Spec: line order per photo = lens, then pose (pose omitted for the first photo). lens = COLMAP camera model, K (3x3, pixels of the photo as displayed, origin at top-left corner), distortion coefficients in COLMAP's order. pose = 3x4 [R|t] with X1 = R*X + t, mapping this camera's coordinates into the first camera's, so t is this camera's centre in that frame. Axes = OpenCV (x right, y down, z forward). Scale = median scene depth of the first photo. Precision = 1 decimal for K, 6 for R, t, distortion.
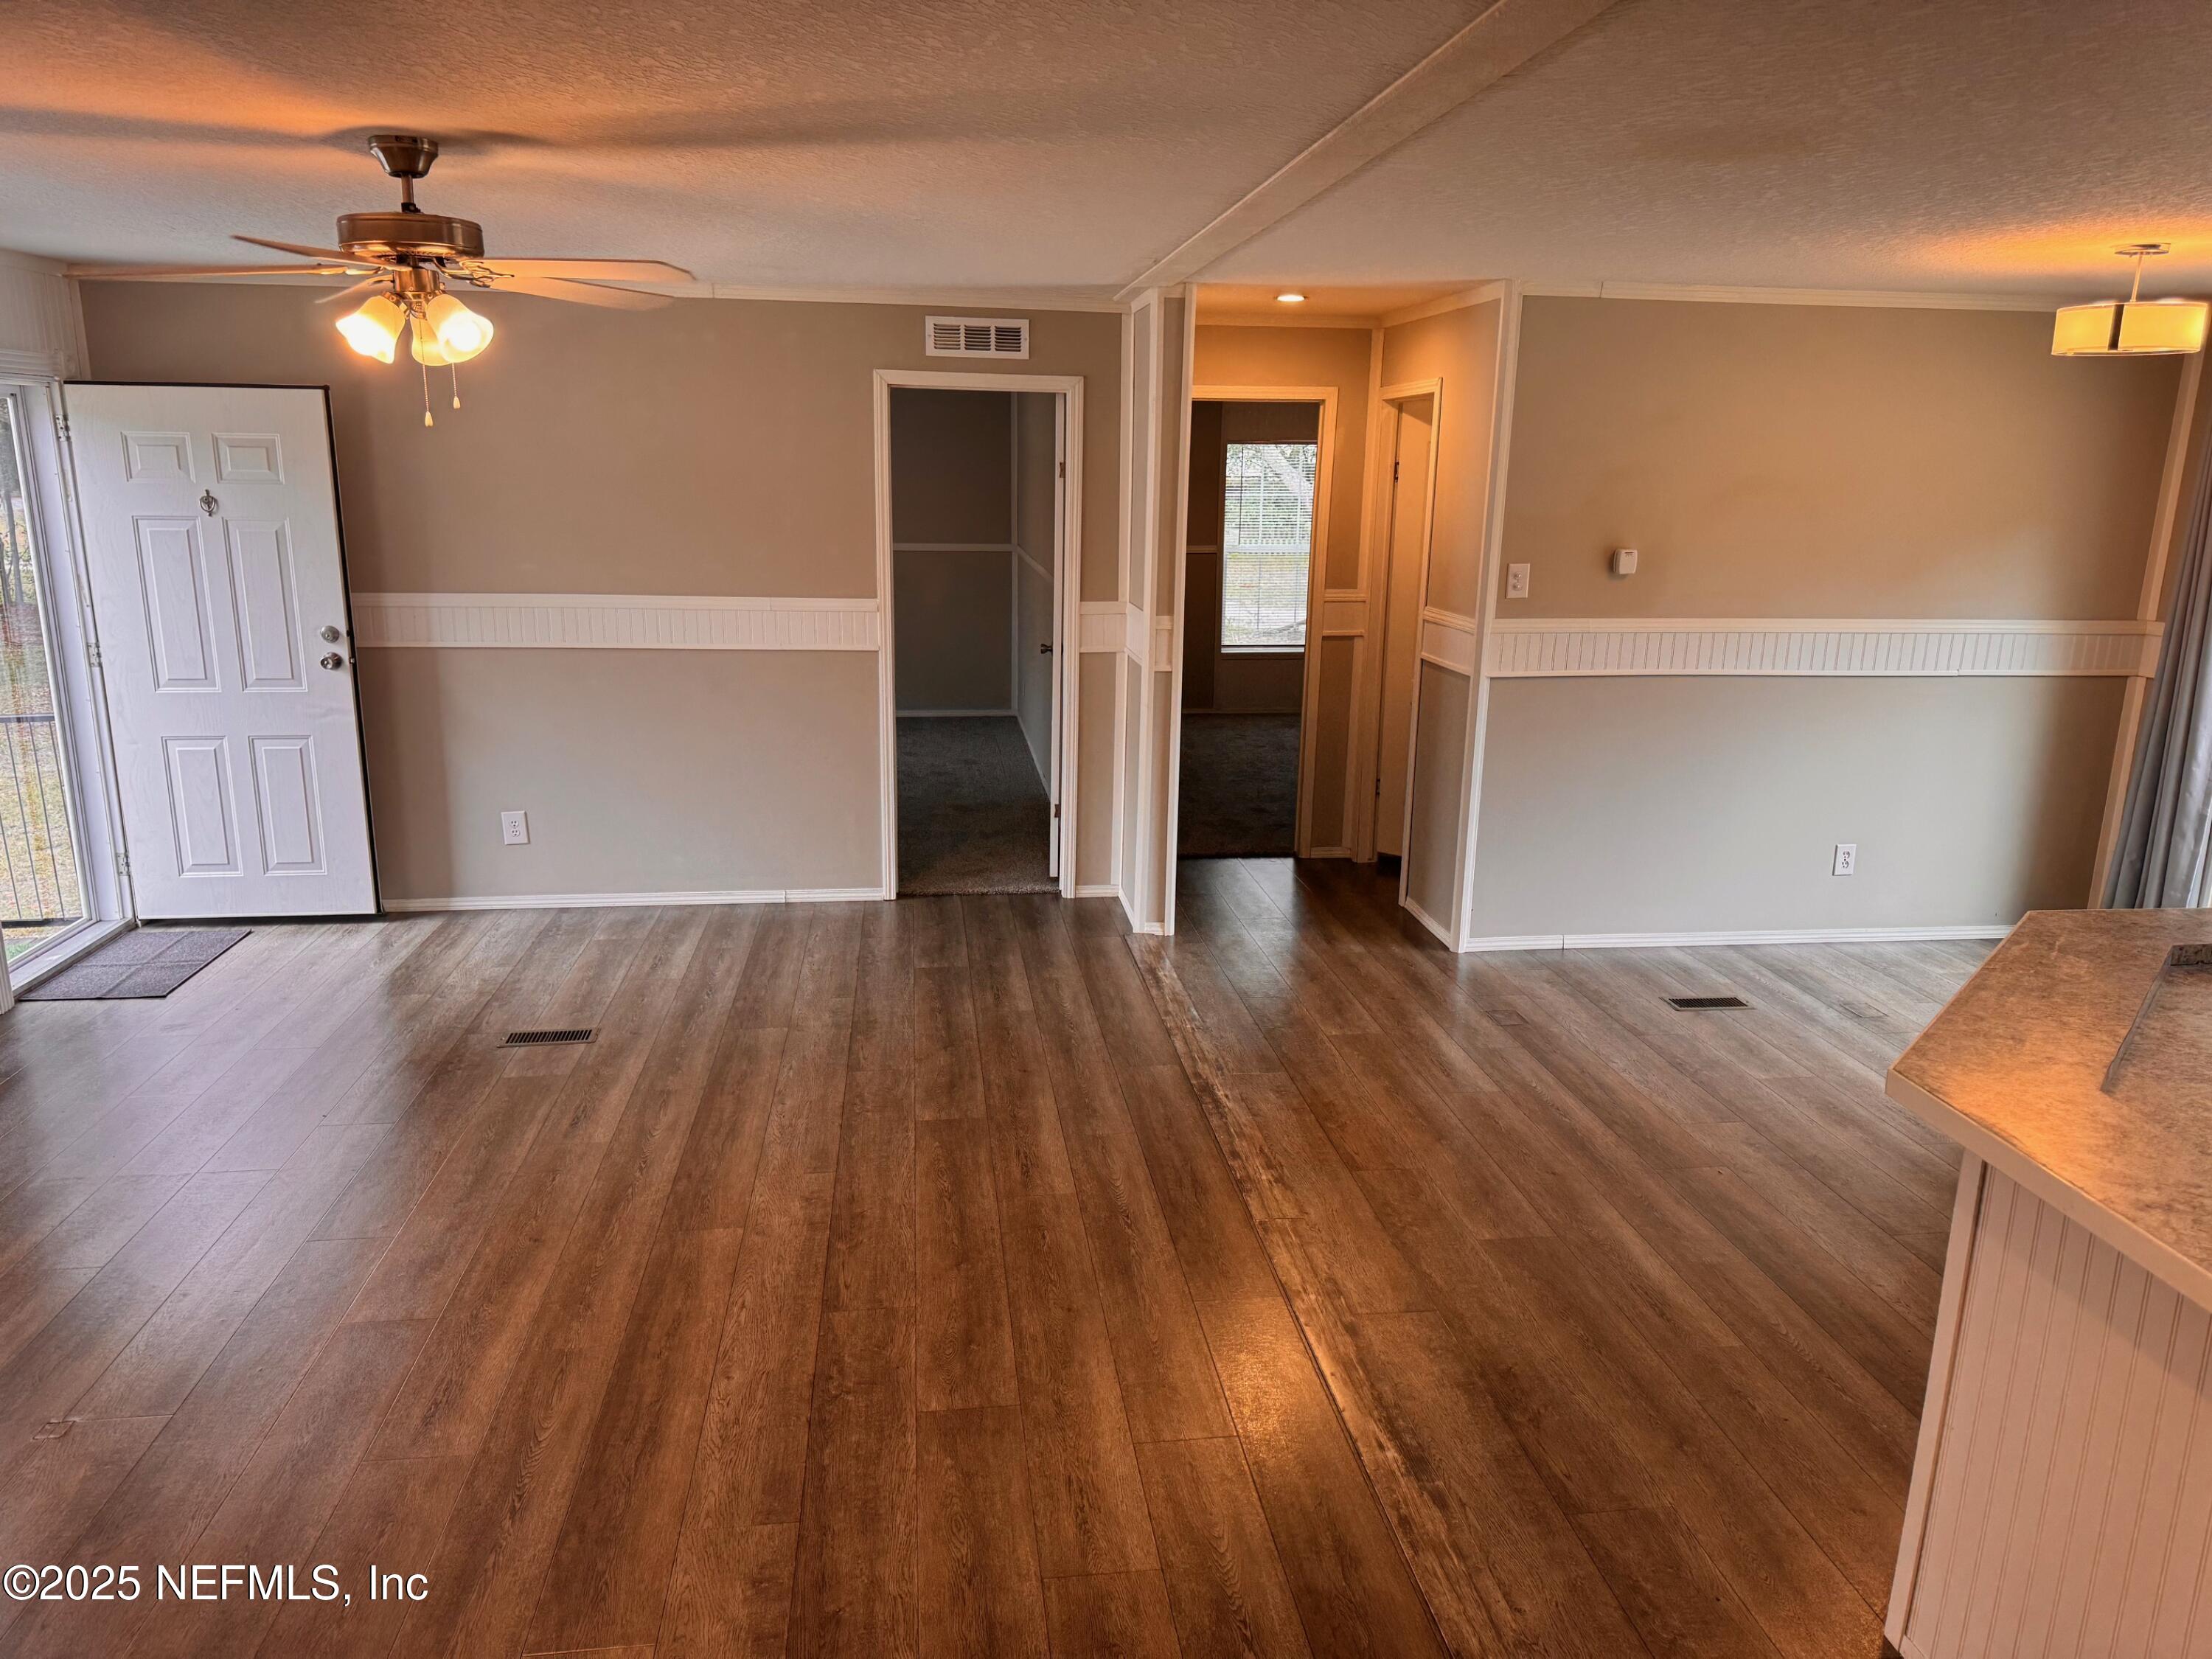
lens RADIAL K [[1549.5, 0, 1061.2], [0, 1549.5, 827.6], [0, 0, 1]] dist [0.009479, 0.002532]
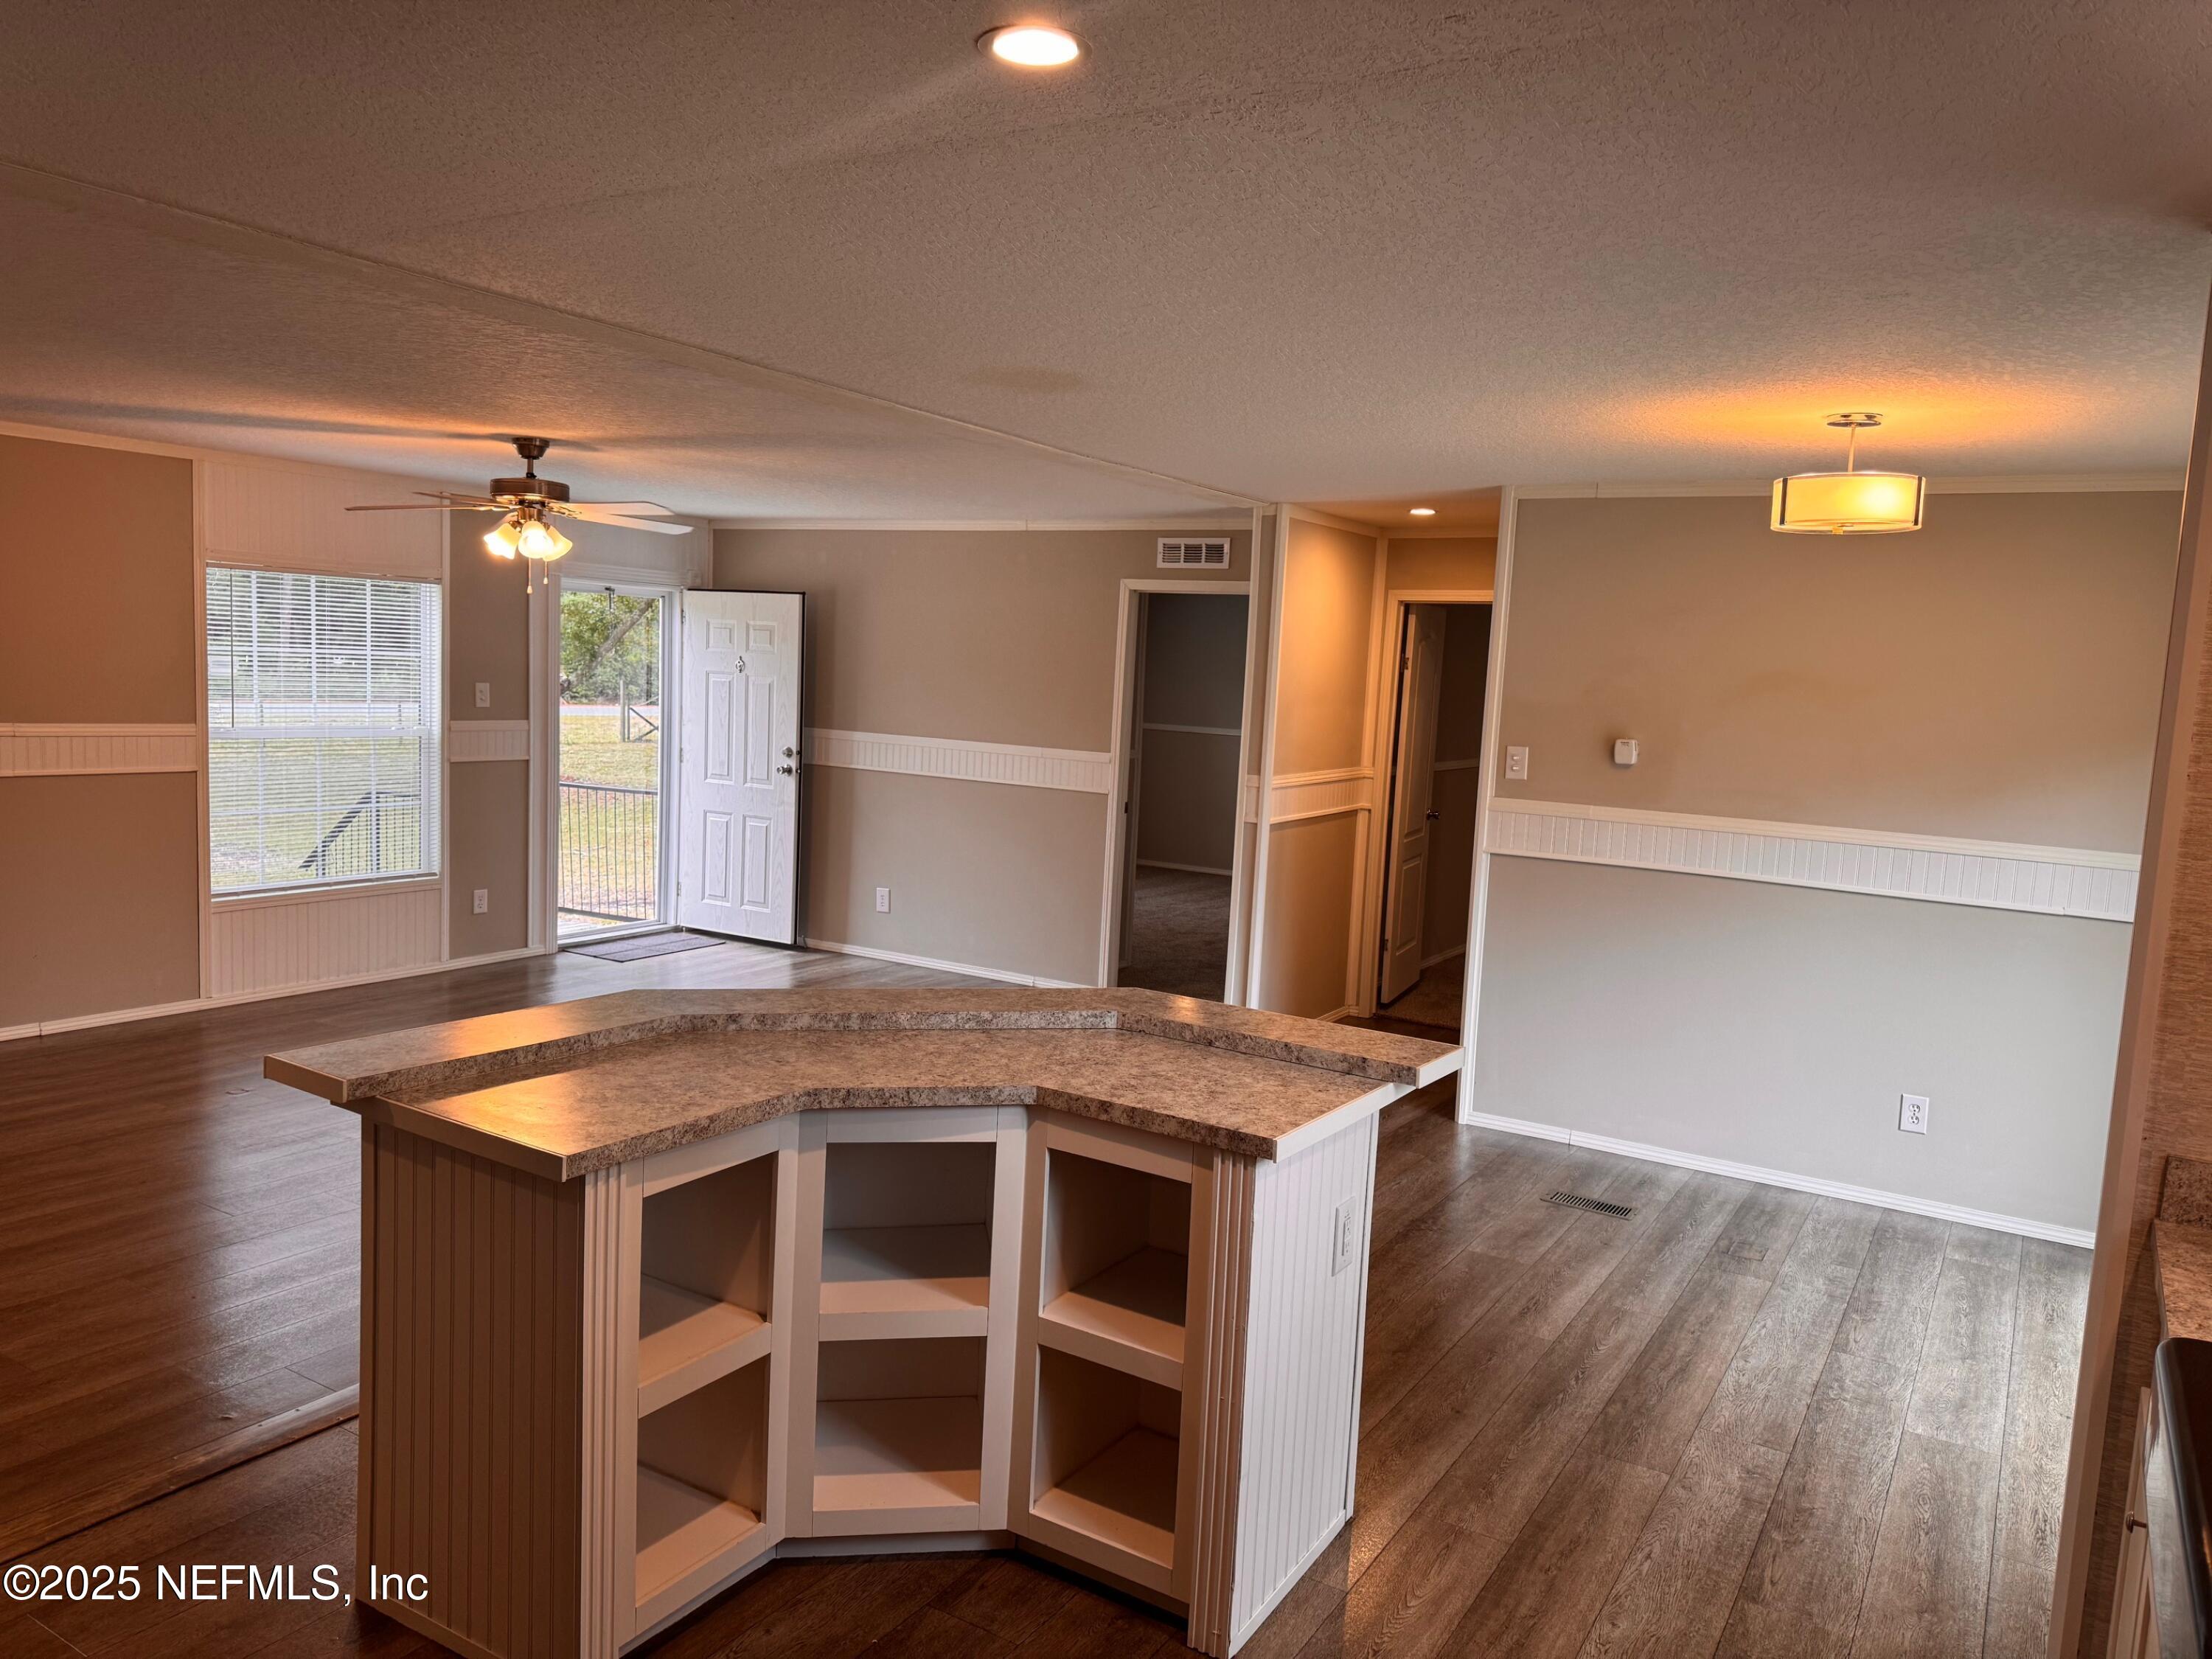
lens RADIAL K [[1443.4, 0, 1114.9], [0, 1443.4, 794.3], [0, 0, 1]] dist [0.037886, -0.001726]
pose [[0.798697, 0.076037, -0.596910, 0.587641], [-0.172262, 0.979359, -0.105741, 0.008660], [0.576549, 0.187279, 0.795310, 0.070733]]
